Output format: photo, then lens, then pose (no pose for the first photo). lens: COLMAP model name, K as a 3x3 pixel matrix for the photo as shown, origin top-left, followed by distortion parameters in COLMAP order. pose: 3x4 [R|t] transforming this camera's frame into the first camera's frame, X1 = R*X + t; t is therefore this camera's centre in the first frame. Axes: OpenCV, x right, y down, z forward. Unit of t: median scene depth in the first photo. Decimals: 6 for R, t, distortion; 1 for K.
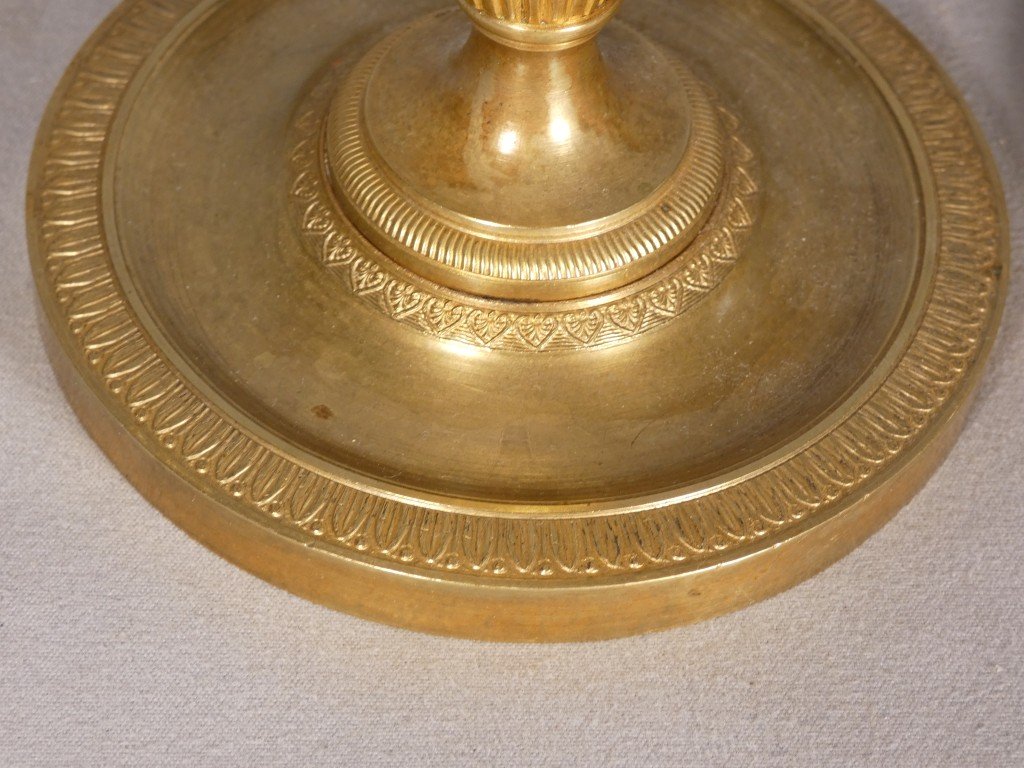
lens RADIAL K [[2303.7, 0, 516.2], [0, 2303.7, 379.4], [0, 0, 1]] dist [0.149915, 0.000000]
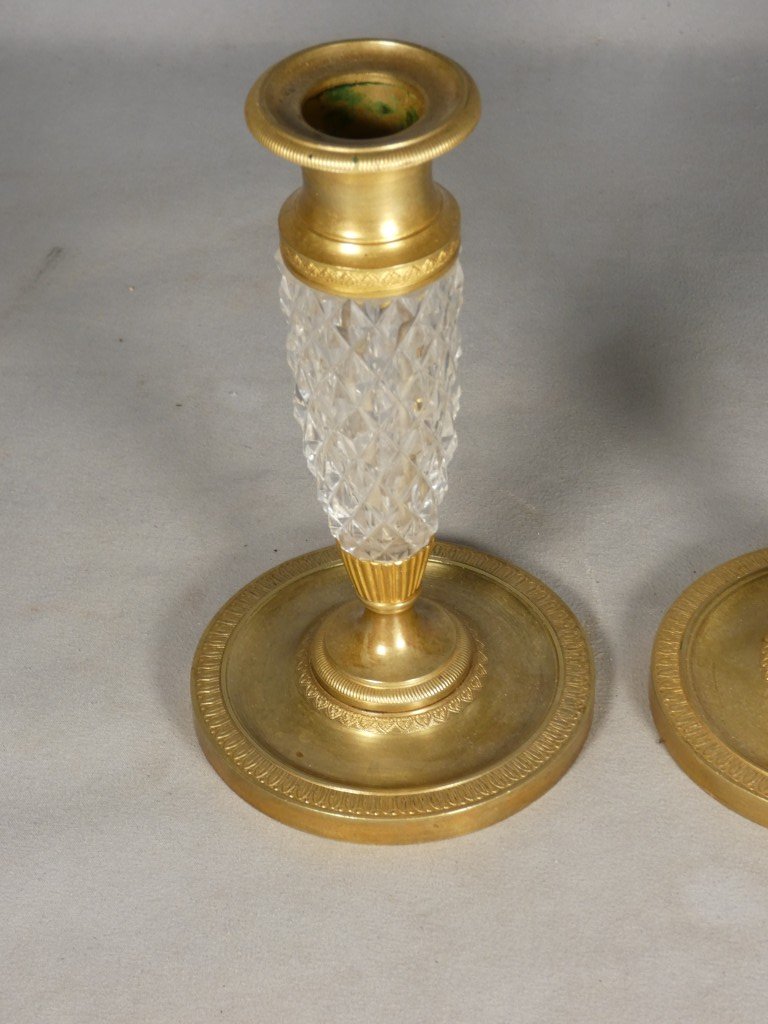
lens RADIAL K [[2303.7, 0, 377.7], [0, 2303.7, 505.6], [0, 0, 1]] dist [0.149915, 0.000000]
pose [[0.989040, 0.013842, -0.147001, 0.360794], [-0.041857, 0.981038, -0.189244, 0.217333], [0.141594, 0.193323, 0.970864, -1.460736]]
